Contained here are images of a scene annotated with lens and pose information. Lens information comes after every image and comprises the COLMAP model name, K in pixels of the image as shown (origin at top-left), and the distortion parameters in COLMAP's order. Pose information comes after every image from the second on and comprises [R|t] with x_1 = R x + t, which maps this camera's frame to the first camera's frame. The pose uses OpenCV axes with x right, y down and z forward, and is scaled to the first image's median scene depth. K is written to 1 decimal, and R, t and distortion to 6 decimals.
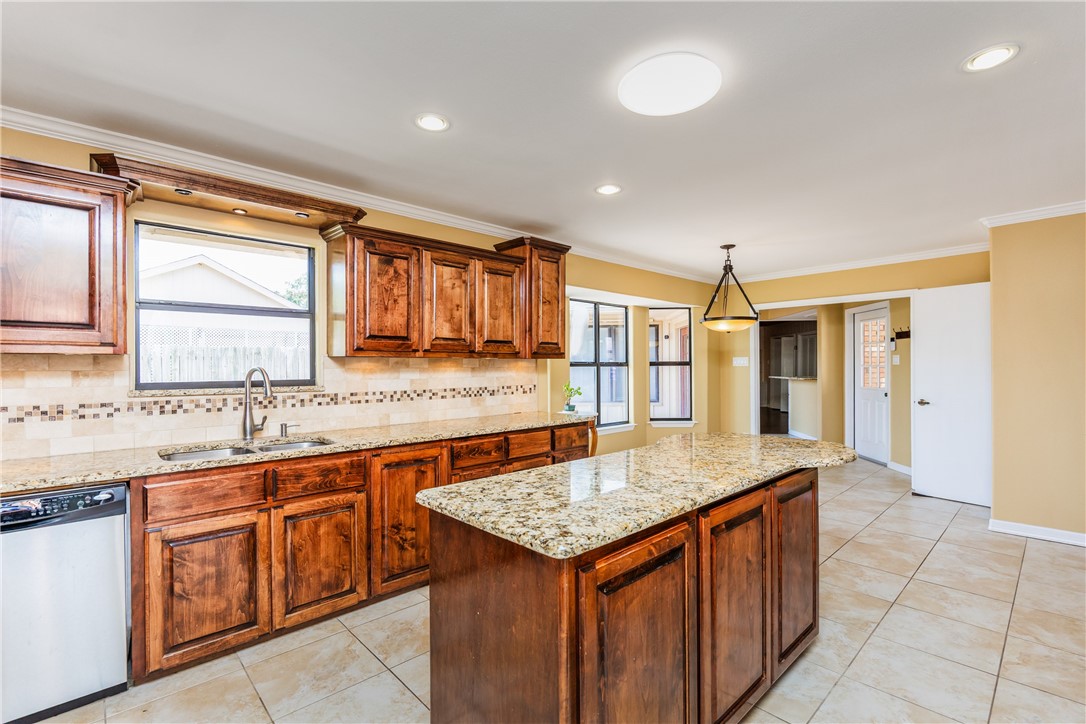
lens RADIAL K [[490.2, 0, 547.9], [0, 490.2, 366.5], [0, 0, 1]] dist [-0.003229, -0.000149]
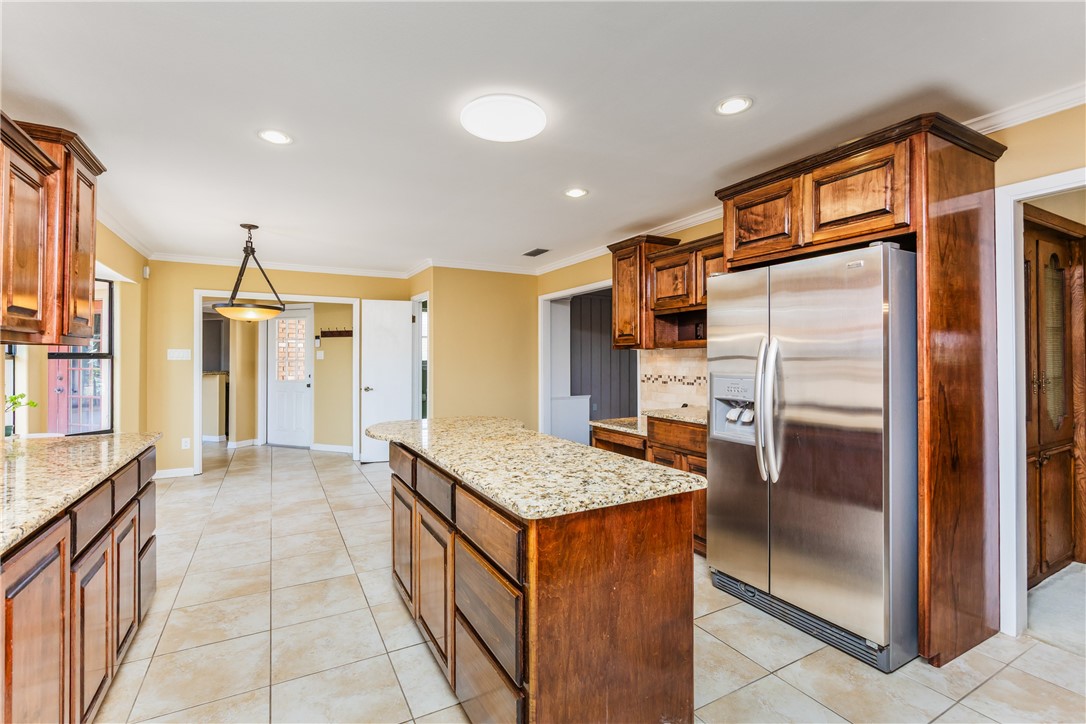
lens RADIAL K [[486.7, 0, 539.9], [0, 486.7, 355.6], [0, 0, 1]] dist [-0.002653, -0.000131]
pose [[0.250268, 0.012256, 0.968099, -0.274898], [-0.000388, 0.999921, -0.012559, 0.002135], [-0.968177, 0.002767, 0.250253, 0.200759]]
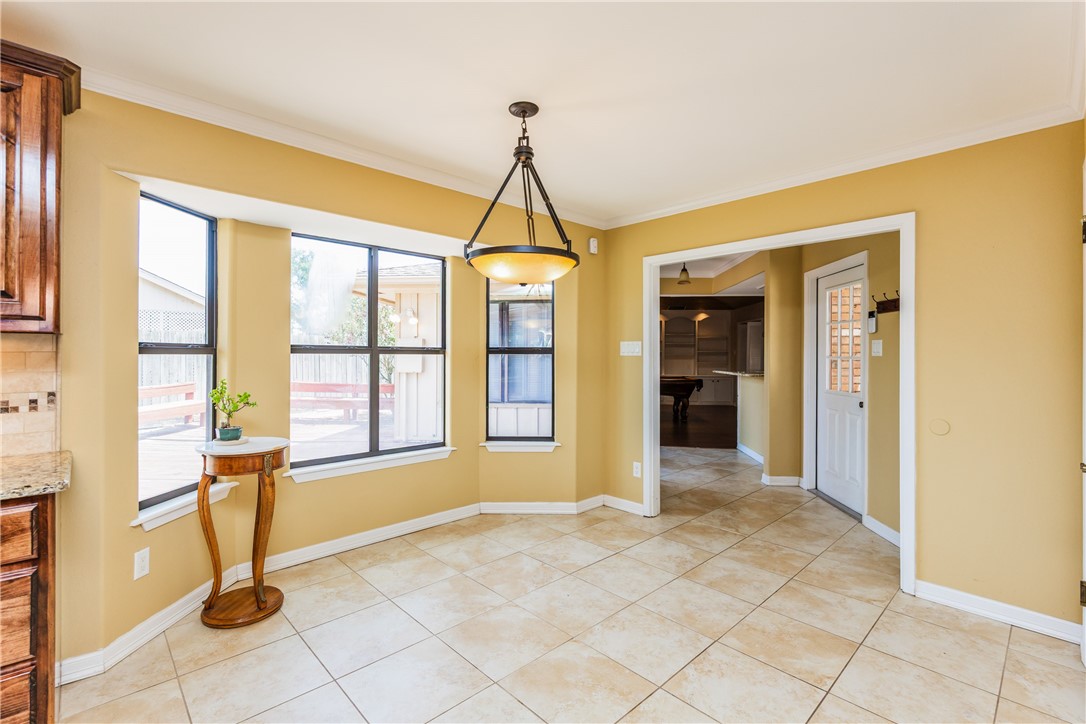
lens RADIAL K [[481.8, 0, 543.7], [0, 481.8, 353.0], [0, 0, 1]] dist [-0.001026, 0.000535]
pose [[0.999927, 0.010563, -0.005947, 0.301131], [-0.010589, 0.999934, -0.004377, -0.000705], [0.005901, 0.004439, 0.999973, 0.399882]]
